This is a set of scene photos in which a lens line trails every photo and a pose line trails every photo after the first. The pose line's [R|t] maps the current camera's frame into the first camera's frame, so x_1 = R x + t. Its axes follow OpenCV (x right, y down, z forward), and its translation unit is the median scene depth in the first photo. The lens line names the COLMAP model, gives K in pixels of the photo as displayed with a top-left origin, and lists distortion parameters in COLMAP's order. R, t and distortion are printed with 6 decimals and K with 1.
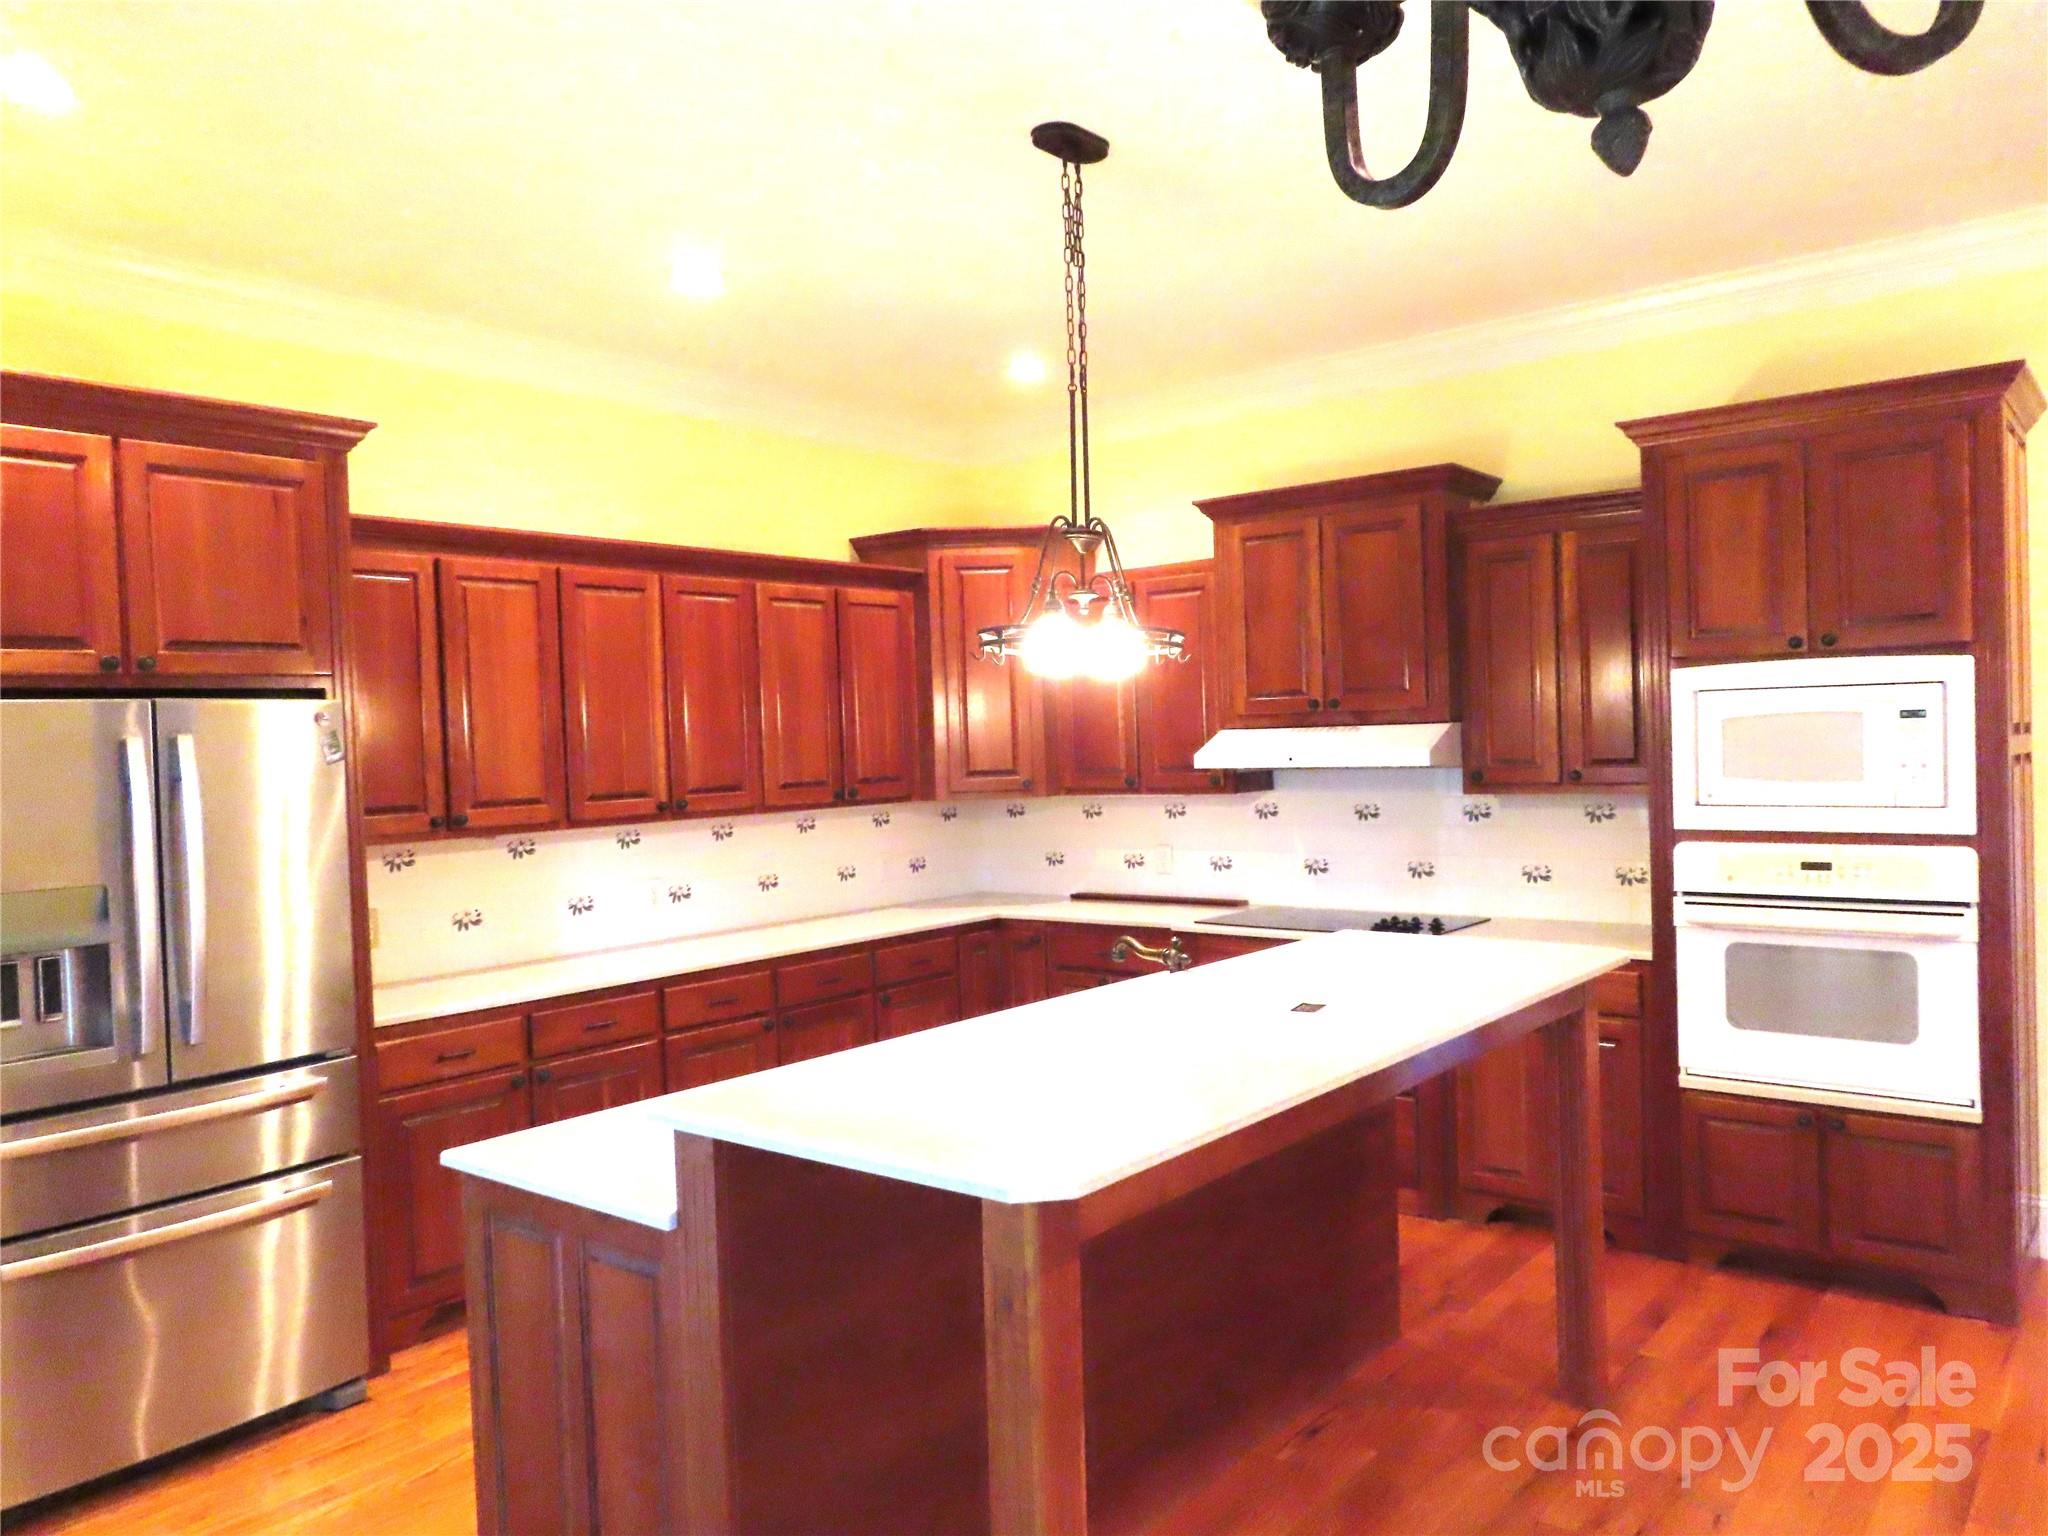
lens RADIAL K [[1450.7, 0, 1039.0], [0, 1450.7, 768.8], [0, 0, 1]] dist [-0.008958, -0.001462]
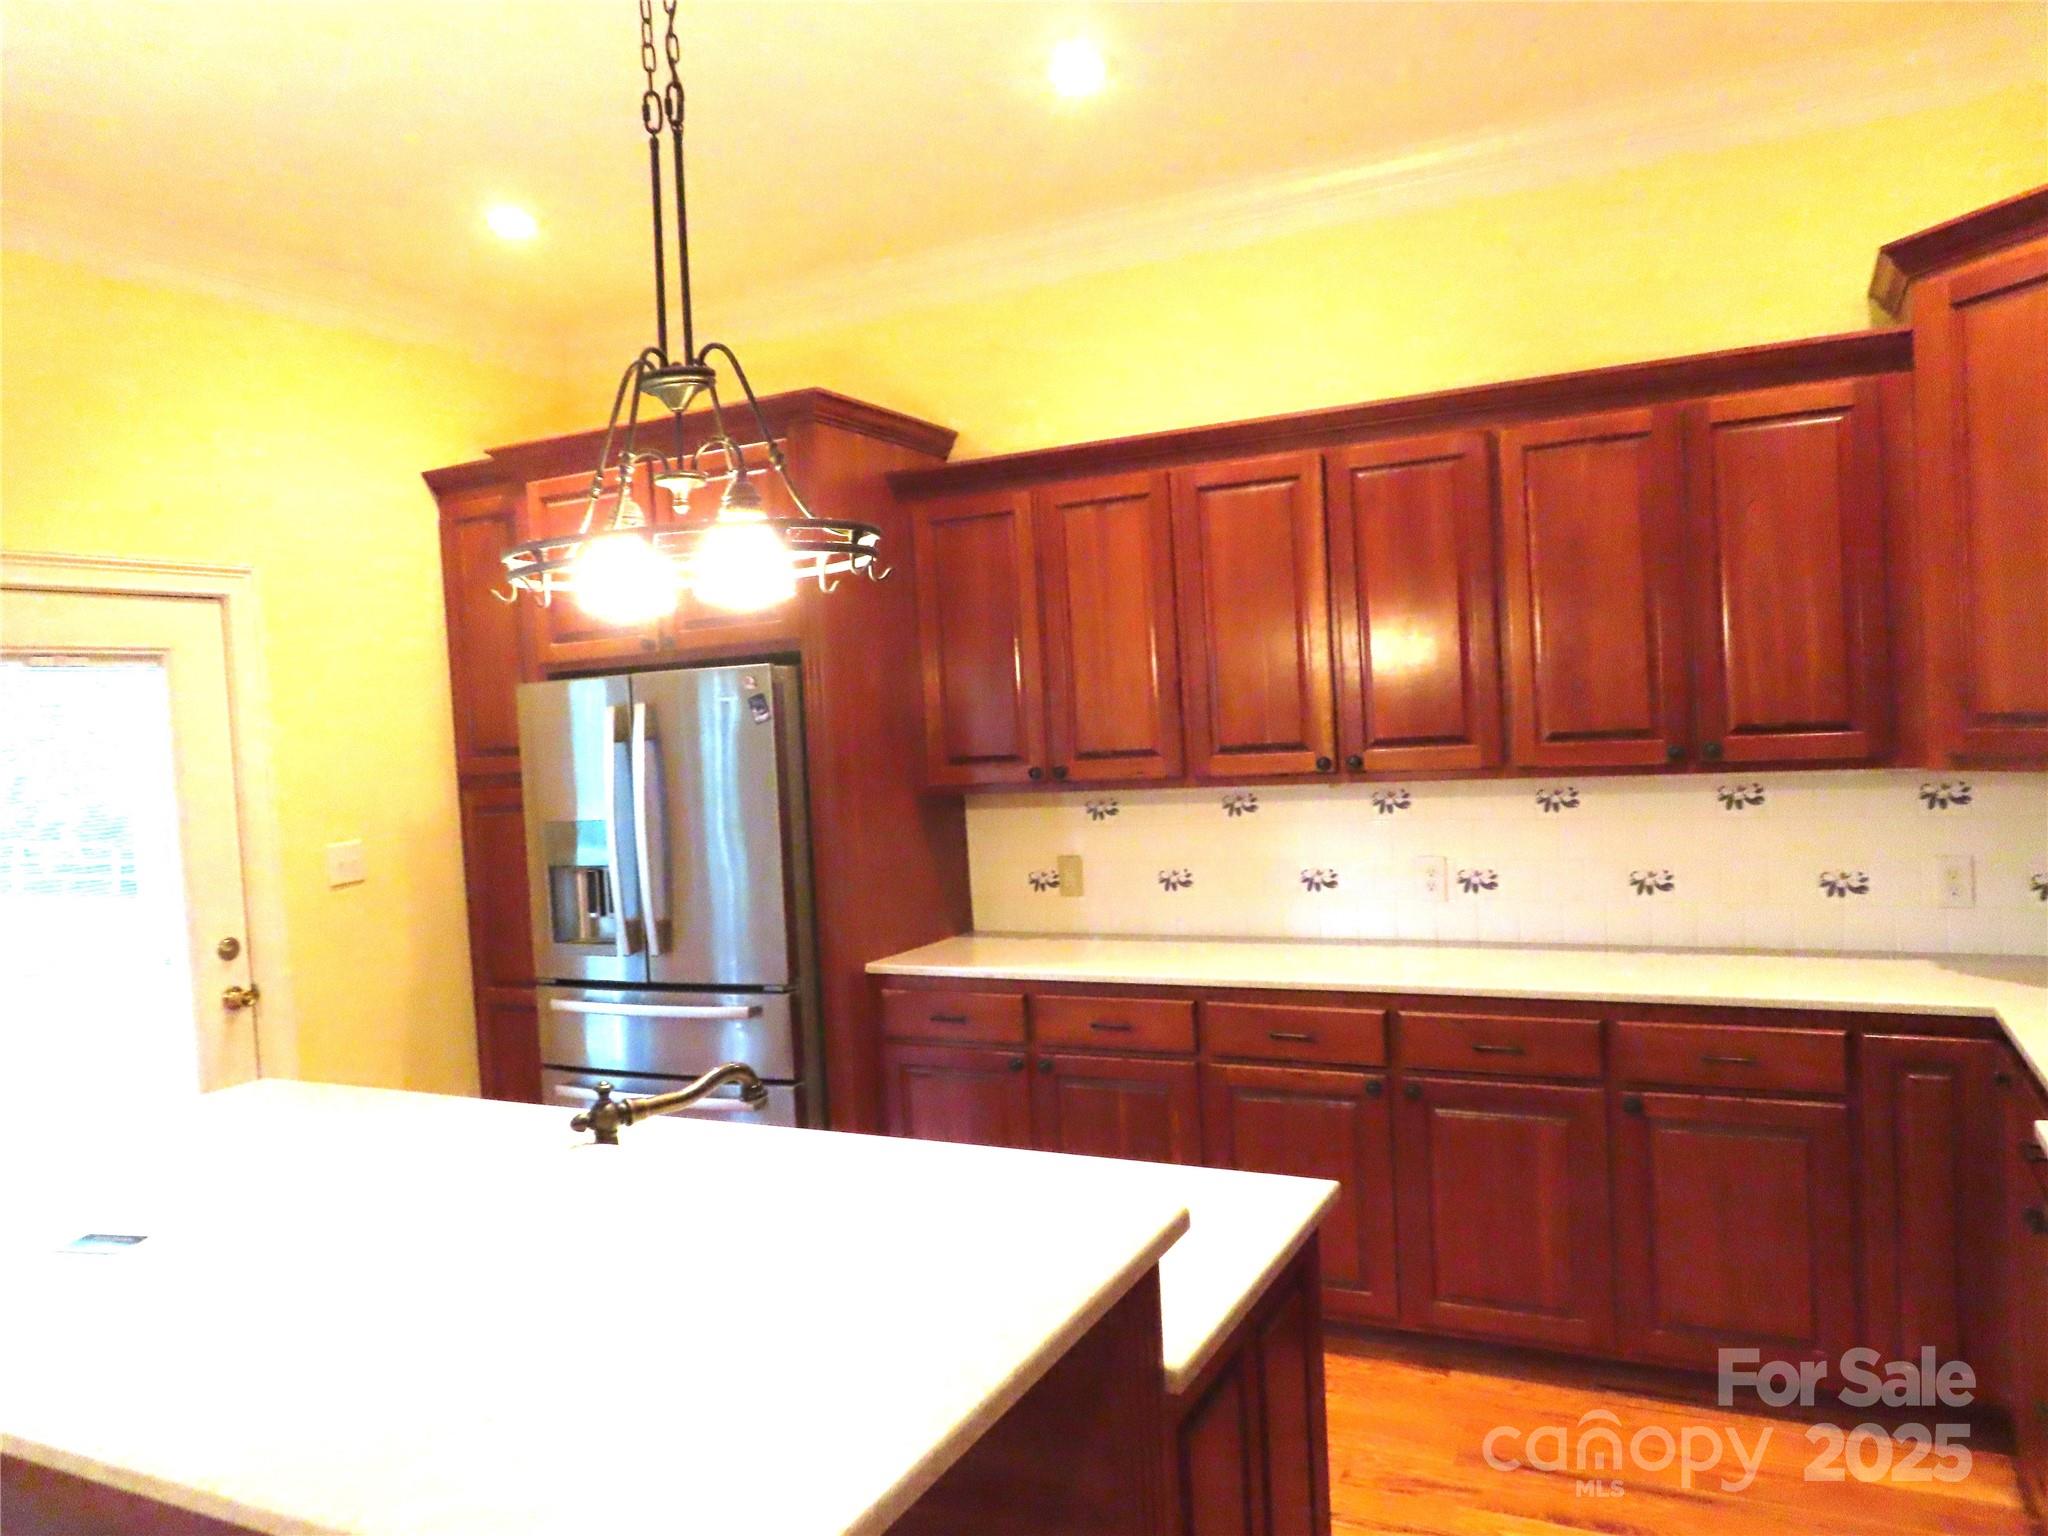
lens RADIAL K [[1450.7, 0, 1039.0], [0, 1450.7, 768.8], [0, 0, 1]] dist [-0.008958, -0.001462]
pose [[0.209633, 0.059195, -0.975987, 0.467717], [0.029607, 0.997324, 0.066849, -0.027515], [0.977332, -0.042910, 0.207320, 0.737593]]
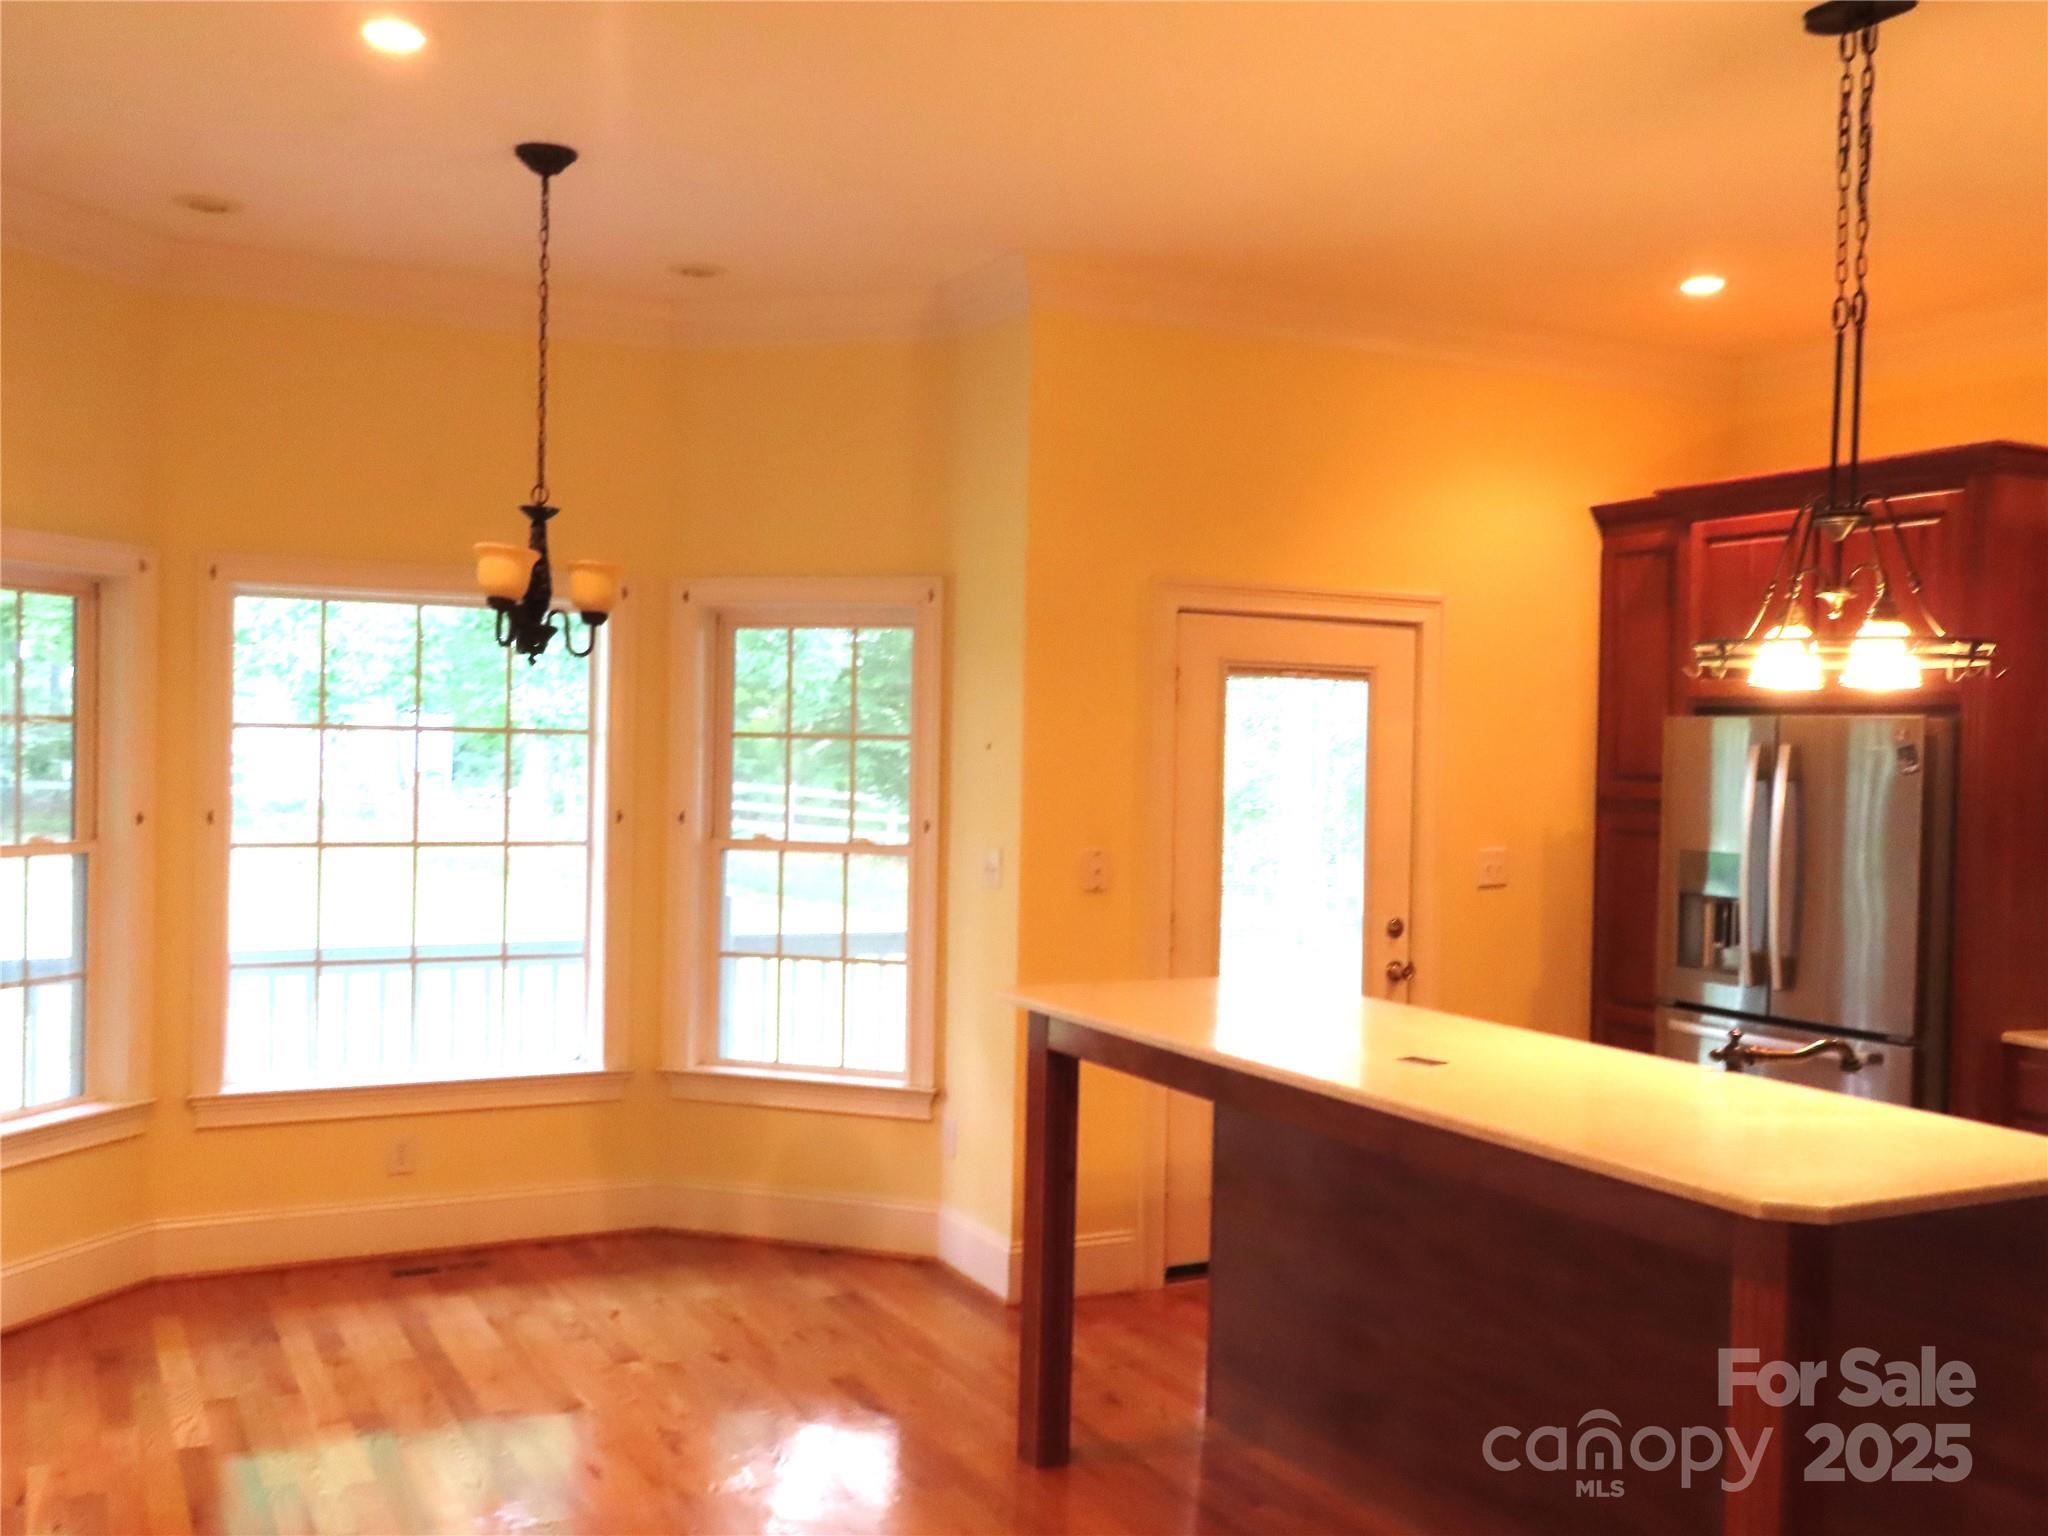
lens RADIAL K [[1897.1, 0, 1021.8], [0, 1897.1, 753.2], [0, 0, 1]] dist [0.006441, -0.010936]
pose [[-0.424118, 0.028886, -0.905146, 0.821556], [-0.028053, 0.998592, 0.045013, -0.049150], [0.905172, 0.044483, -0.422711, 0.754313]]
